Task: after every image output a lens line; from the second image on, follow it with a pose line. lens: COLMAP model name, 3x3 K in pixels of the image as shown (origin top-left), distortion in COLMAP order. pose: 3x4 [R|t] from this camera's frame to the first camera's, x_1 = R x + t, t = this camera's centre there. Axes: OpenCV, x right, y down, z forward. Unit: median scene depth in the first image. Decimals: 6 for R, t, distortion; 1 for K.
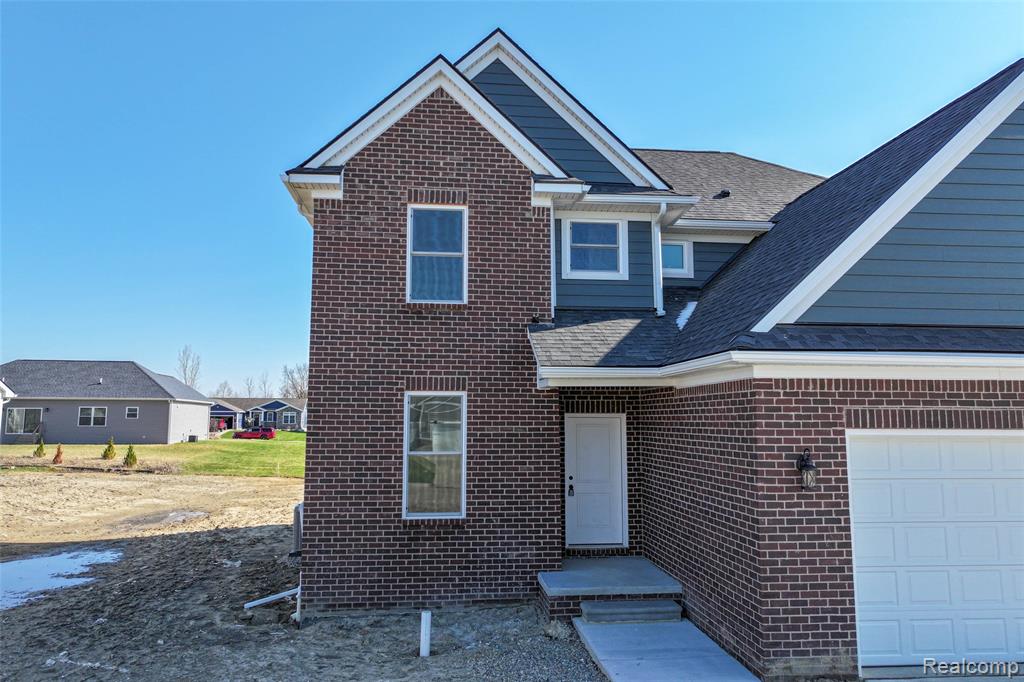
lens RADIAL K [[718.6, 0, 512.0], [0, 718.6, 341.0], [0, 0, 1]] dist [0.007447, 0.002410]
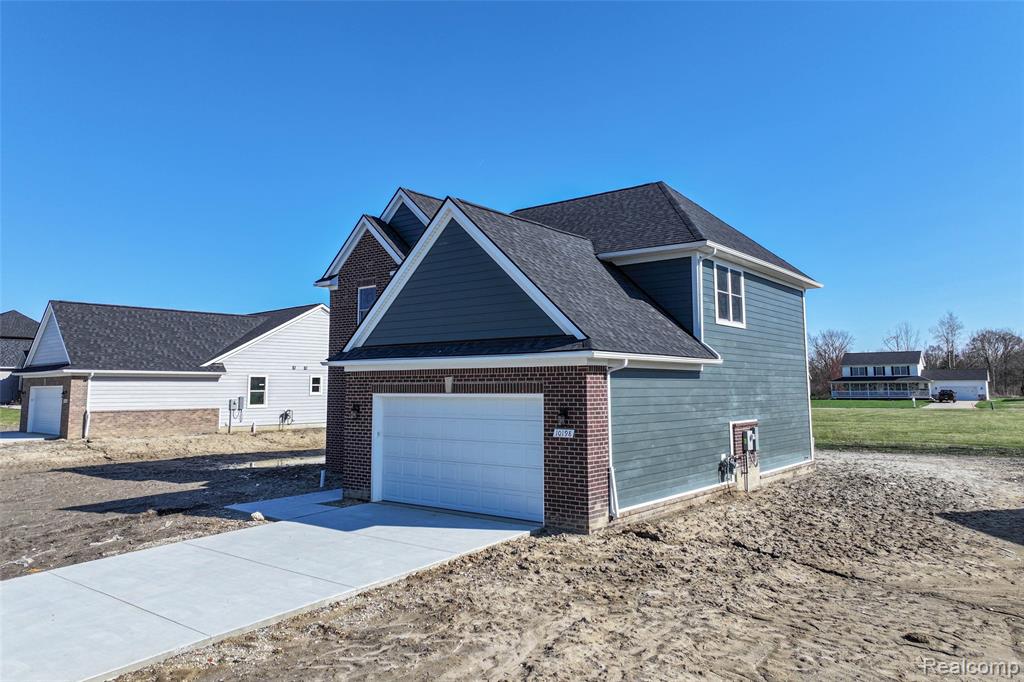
lens RADIAL K [[721.0, 0, 512.3], [0, 721.0, 303.2], [0, 0, 1]] dist [0.007936, 0.002643]
pose [[0.713432, -0.087821, -0.695199, 1.679270], [0.083067, 0.995719, -0.040538, -0.021362], [0.695783, -0.028827, 0.717673, -0.213142]]
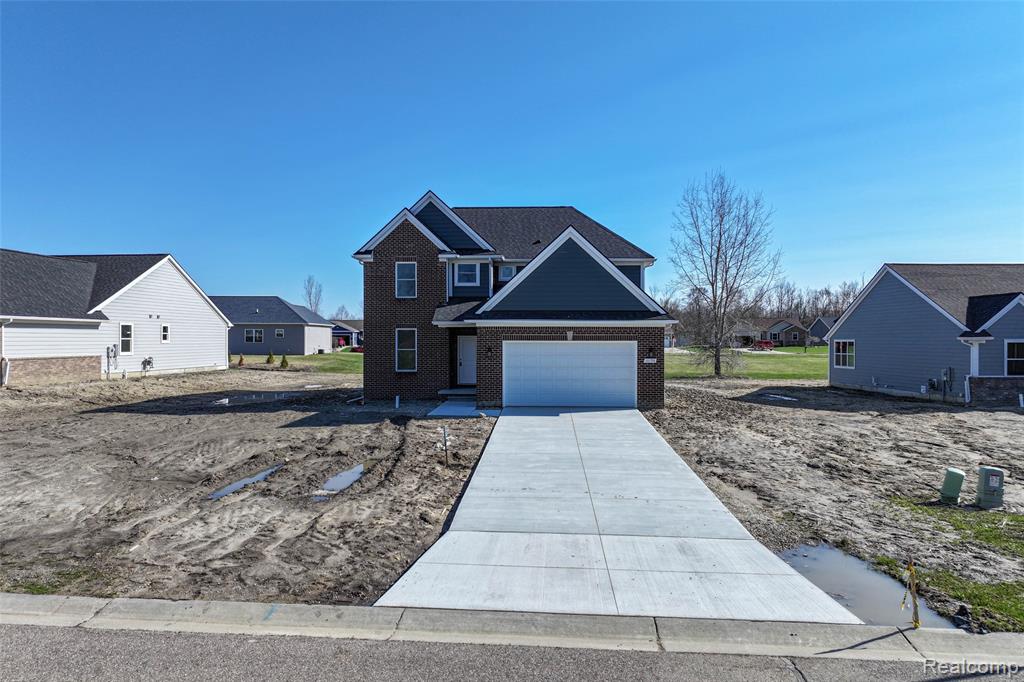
lens RADIAL K [[718.6, 0, 512.0], [0, 718.6, 341.0], [0, 0, 1]] dist [0.007447, 0.002410]
pose [[0.988833, -0.000387, -0.149028, 0.739047], [0.017264, 0.993562, 0.111966, -0.194291], [0.148025, -0.113288, 0.982474, -1.768787]]
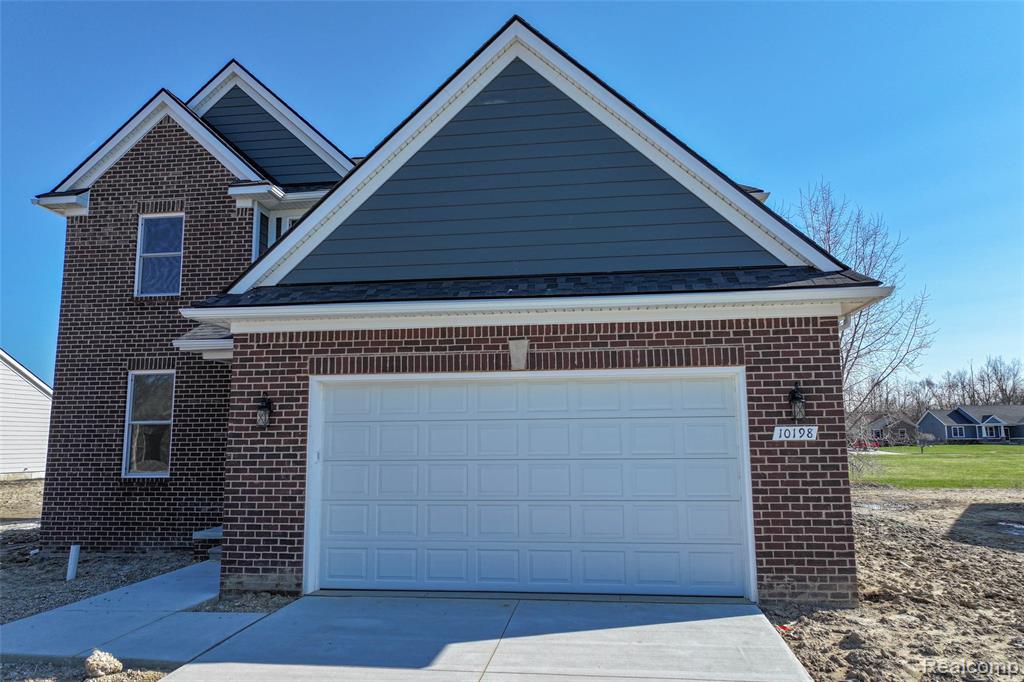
lens RADIAL K [[722.6, 0, 512.0], [0, 722.6, 341.0], [0, 0, 1]] dist [0.004581, 0.004262]
pose [[0.972295, -0.043531, -0.229669, 0.736210], [0.036087, 0.998681, -0.036517, 0.086298], [0.230956, 0.027217, 0.972583, -0.020404]]
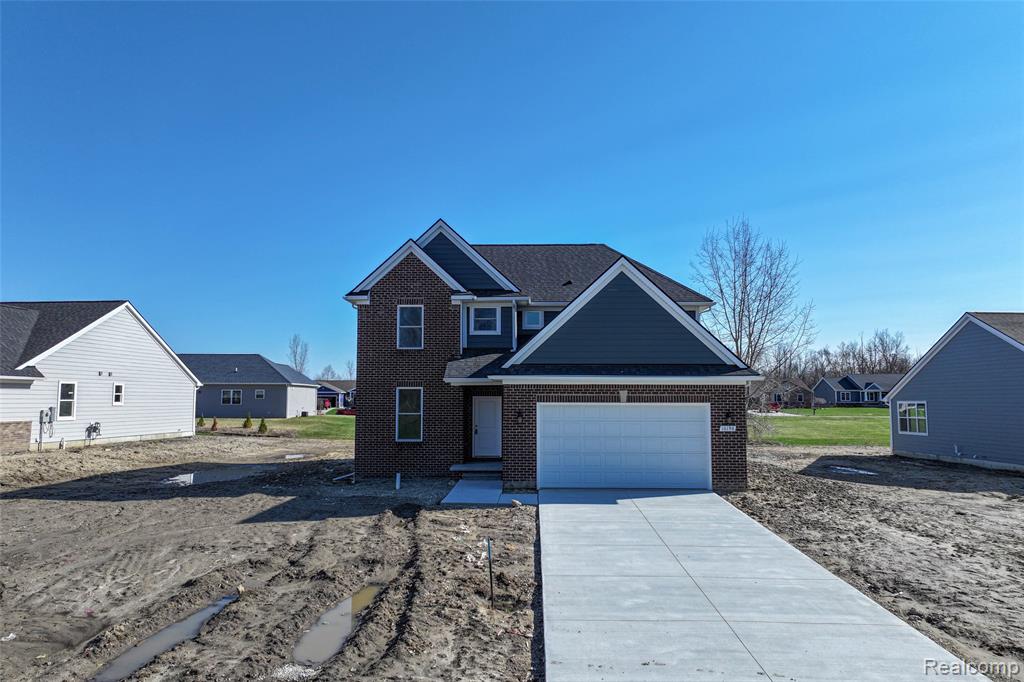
lens RADIAL K [[718.6, 0, 512.0], [0, 718.6, 341.0], [0, 0, 1]] dist [0.007447, 0.002410]
pose [[0.991391, -0.011739, -0.130409, 0.520470], [0.015446, 0.999504, 0.027453, -0.136070], [0.130022, -0.029231, 0.991080, -1.238887]]
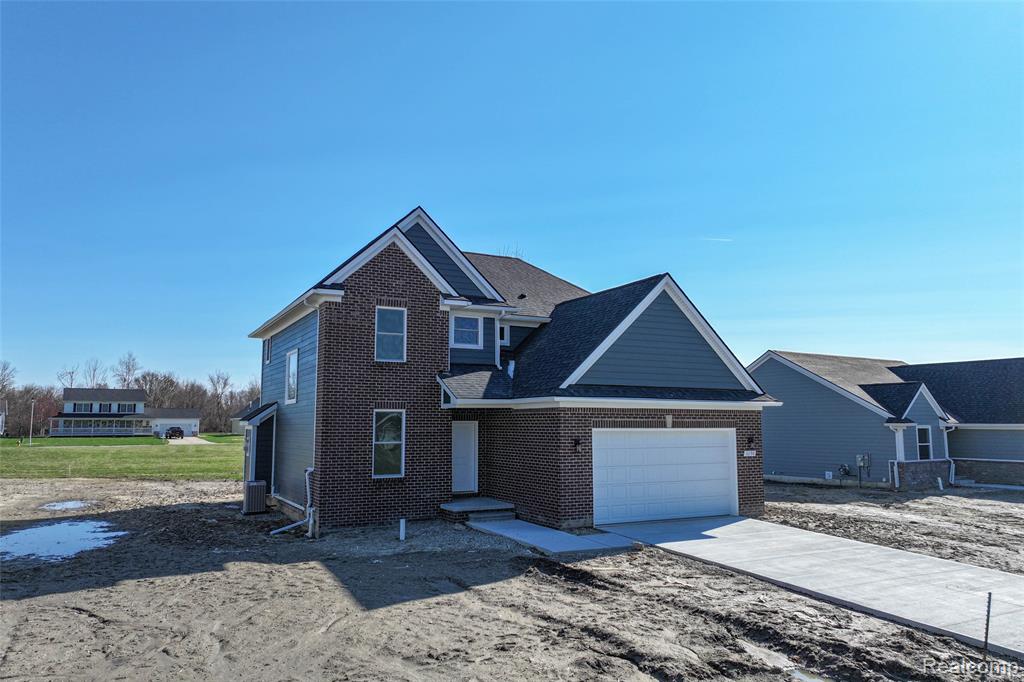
lens RADIAL K [[718.6, 0, 512.0], [0, 718.6, 341.0], [0, 0, 1]] dist [0.007447, 0.002410]
pose [[0.927334, 0.041629, 0.371911, -0.505213], [-0.039969, 0.999127, -0.012176, -0.094885], [-0.372093, -0.003574, 0.928189, -0.828455]]
